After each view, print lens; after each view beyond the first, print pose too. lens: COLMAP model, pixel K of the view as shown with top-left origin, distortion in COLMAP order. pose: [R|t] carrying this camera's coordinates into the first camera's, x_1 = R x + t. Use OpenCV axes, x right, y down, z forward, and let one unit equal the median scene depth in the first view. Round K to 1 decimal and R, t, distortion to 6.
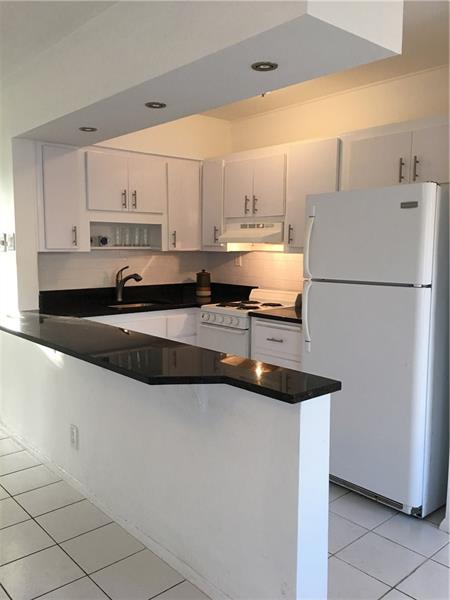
lens RADIAL K [[509.1, 0, 222.7], [0, 509.1, 296.3], [0, 0, 1]] dist [0.065531, -0.088143]
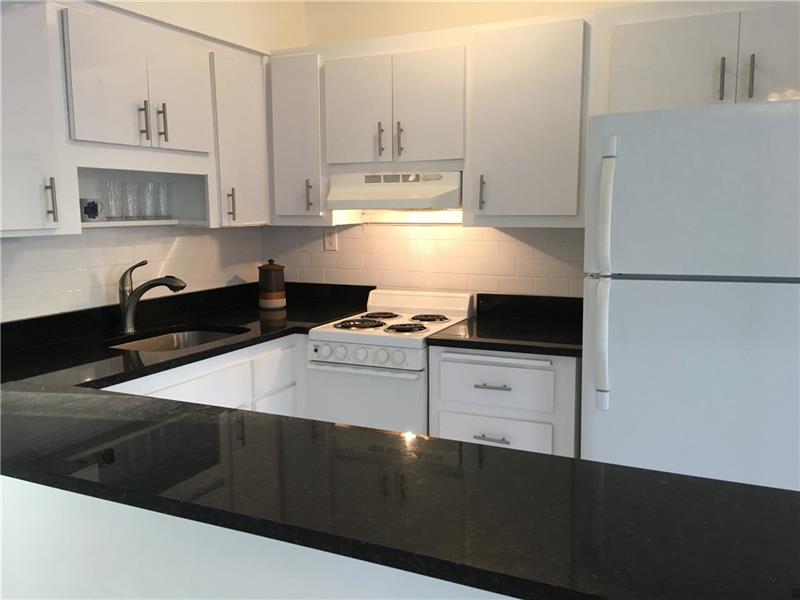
lens RADIAL K [[678.9, 0, 389.2], [0, 678.9, 302.5], [0, 0, 1]] dist [0.065531, -0.088143]
pose [[0.921149, -0.068989, 0.383047, -0.246161], [0.055595, 0.997396, 0.045942, -0.039762], [-0.385219, -0.021024, 0.922586, 0.335052]]
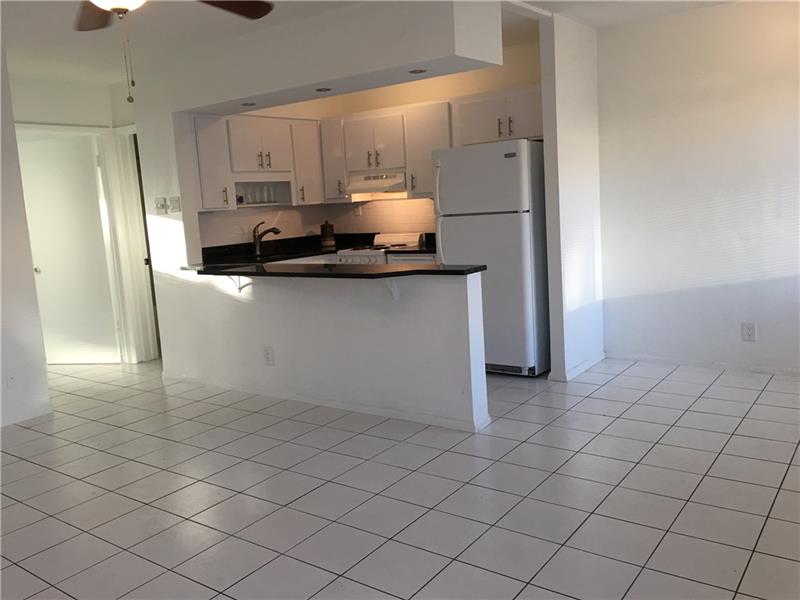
lens RADIAL K [[678.9, 0, 392.9], [0, 678.9, 289.7], [0, 0, 1]] dist [0.065531, -0.088143]
pose [[0.976149, -0.093301, 0.196031, -0.236204], [0.088310, 0.995510, 0.034067, 0.065800], [-0.198330, -0.015943, 0.980006, -0.521487]]
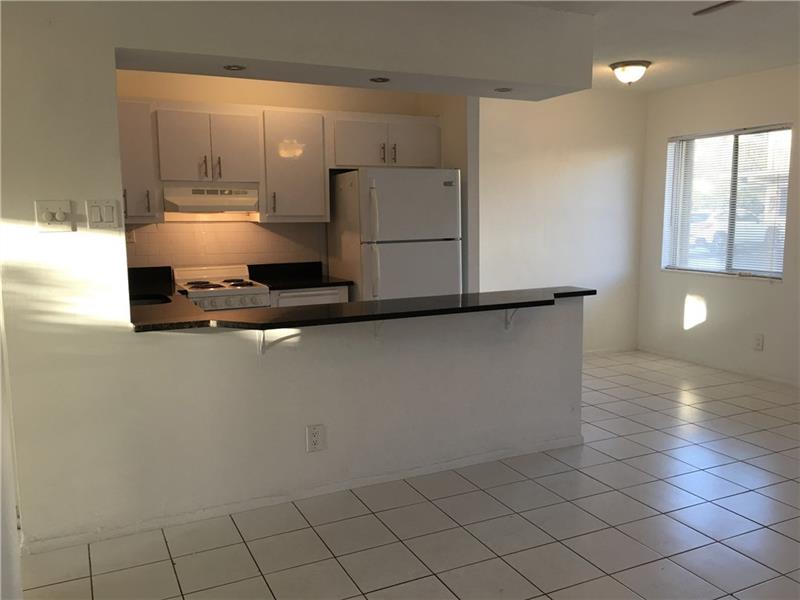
lens RADIAL K [[678.9, 0, 397.1], [0, 678.9, 299.1], [0, 0, 1]] dist [0.065531, -0.088143]
pose [[0.268559, -0.132847, 0.954058, -1.023267], [0.108790, 0.988290, 0.106991, -0.051029], [-0.957100, 0.075059, 0.279867, 0.412419]]
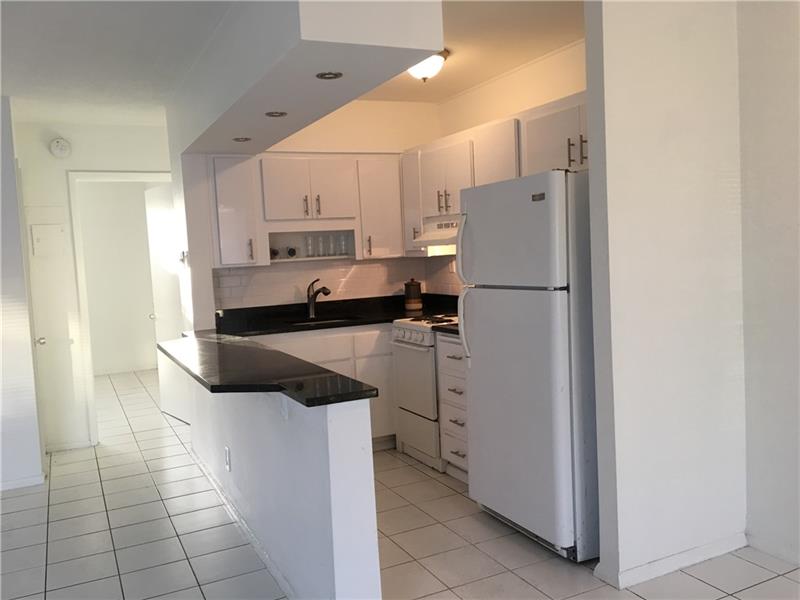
lens RADIAL K [[678.9, 0, 388.7], [0, 678.9, 297.2], [0, 0, 1]] dist [0.065531, -0.088143]
pose [[0.960929, -0.036284, -0.274406, 0.284205], [0.029402, 0.999142, -0.029152, 0.012958], [0.275228, 0.019945, 0.961172, -0.123525]]
